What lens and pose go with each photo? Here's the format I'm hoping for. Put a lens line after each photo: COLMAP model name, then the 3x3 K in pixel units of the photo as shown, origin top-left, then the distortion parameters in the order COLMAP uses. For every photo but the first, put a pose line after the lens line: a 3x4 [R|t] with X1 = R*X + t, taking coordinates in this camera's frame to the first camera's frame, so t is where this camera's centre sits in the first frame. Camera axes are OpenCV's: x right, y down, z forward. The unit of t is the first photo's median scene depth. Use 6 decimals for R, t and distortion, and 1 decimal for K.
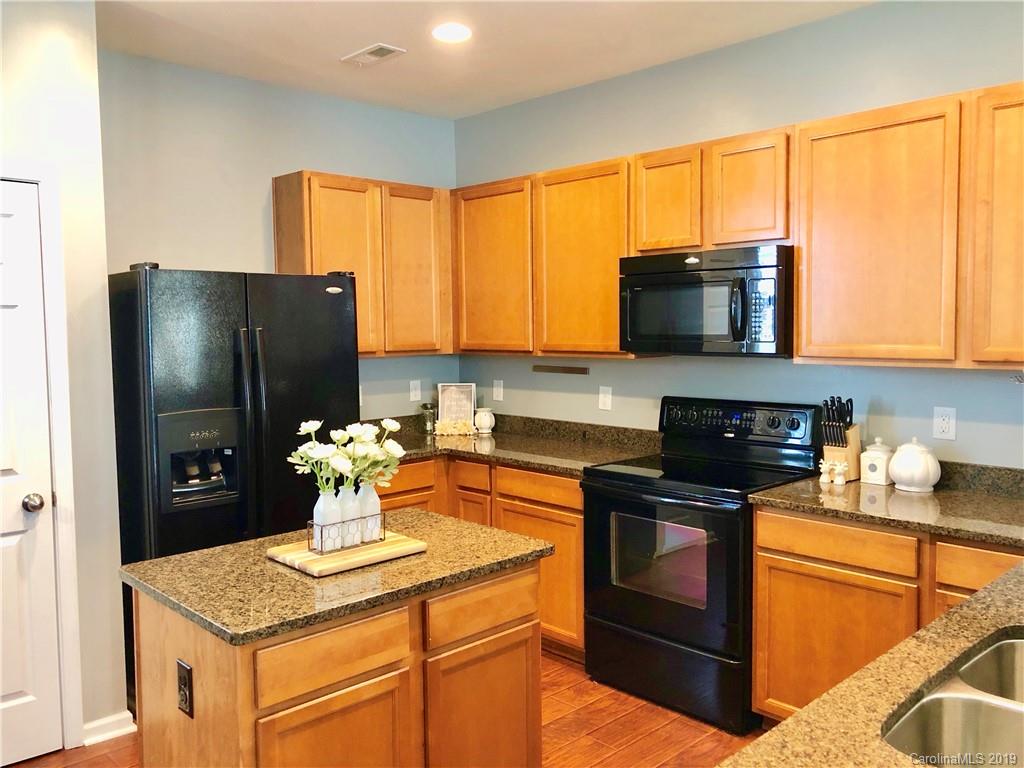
lens RADIAL K [[845.1, 0, 510.3], [0, 845.1, 370.6], [0, 0, 1]] dist [0.038340, -0.027470]
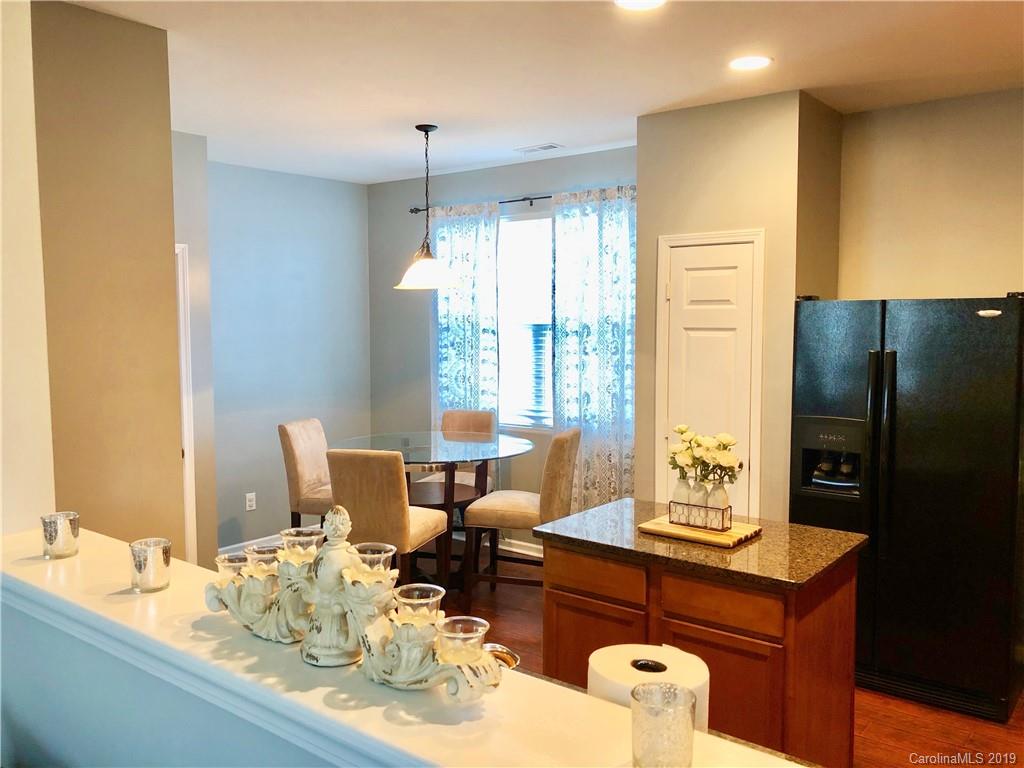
lens RADIAL K [[845.1, 0, 508.1], [0, 845.1, 379.6], [0, 0, 1]] dist [0.038340, -0.027470]
pose [[0.124846, 0.082432, -0.988746, 0.677157], [-0.058127, 0.995439, 0.075650, -0.063050], [0.990472, 0.048028, 0.129068, 0.349809]]
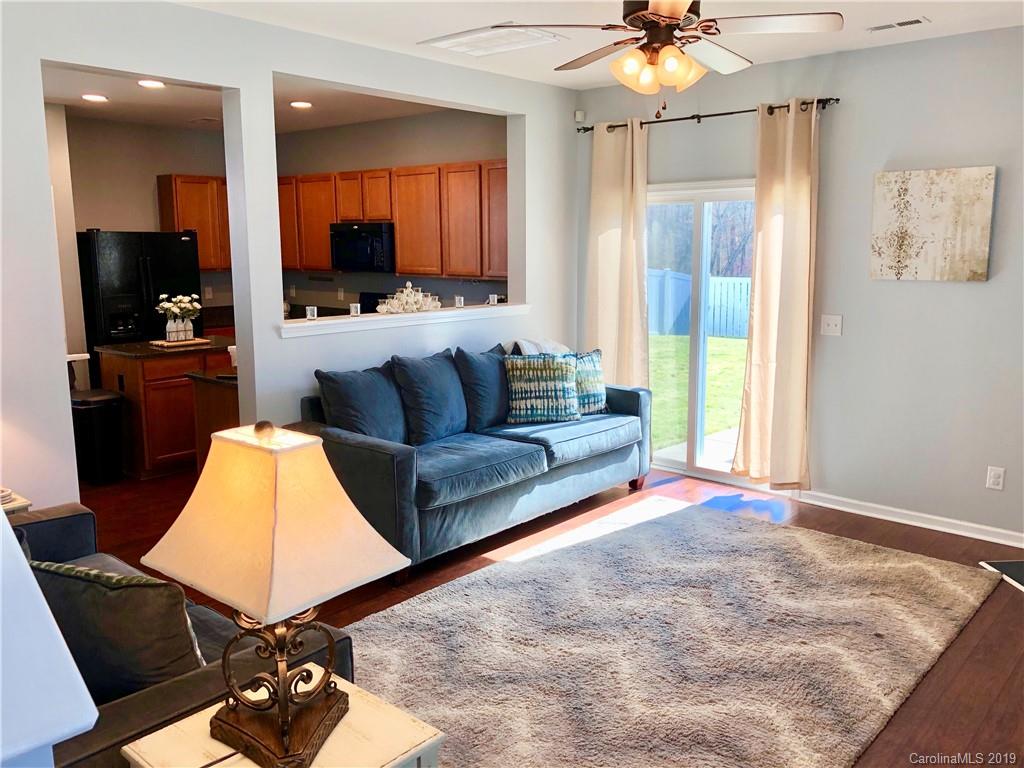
lens RADIAL K [[845.1, 0, 513.5], [0, 845.1, 374.4], [0, 0, 1]] dist [0.038340, -0.027470]
pose [[0.996732, -0.005760, 0.080576, 0.429186], [-0.002493, 0.994786, 0.101951, 0.021698], [-0.080743, -0.101819, 0.991521, -1.183093]]
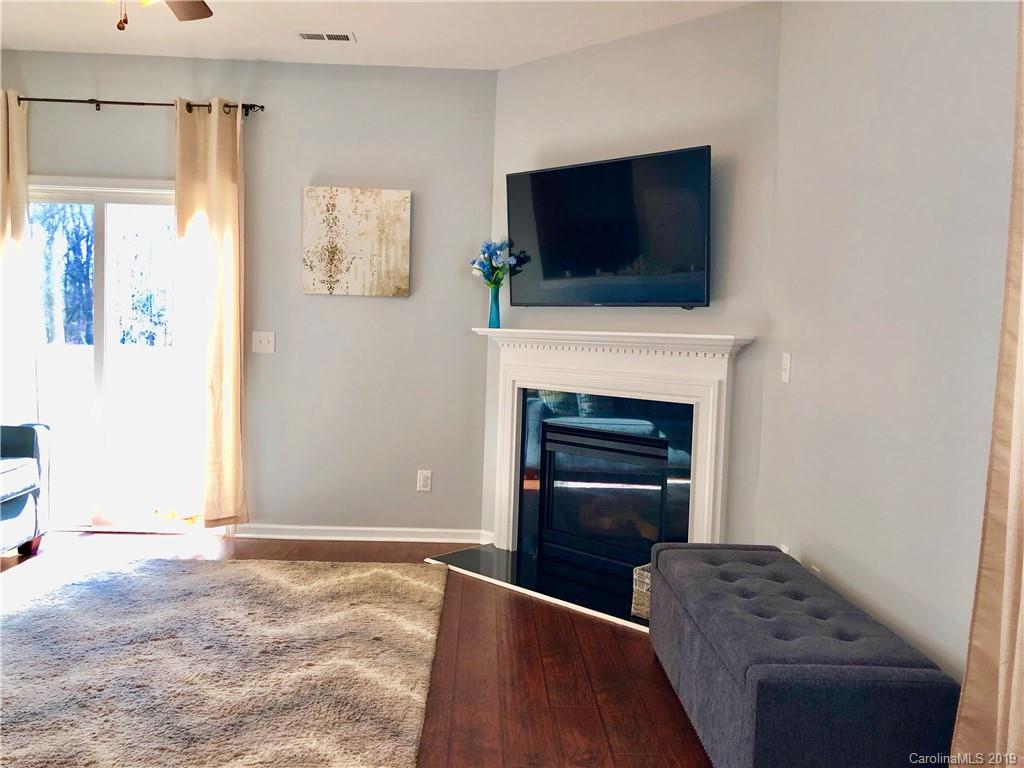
lens RADIAL K [[845.1, 0, 501.3], [0, 845.1, 374.3], [0, 0, 1]] dist [0.038340, -0.027470]
pose [[0.681437, -0.001071, 0.731876, 0.344411], [-0.000031, 0.999999, 0.001491, 0.136536], [-0.731877, -0.001039, 0.681436, -0.991055]]
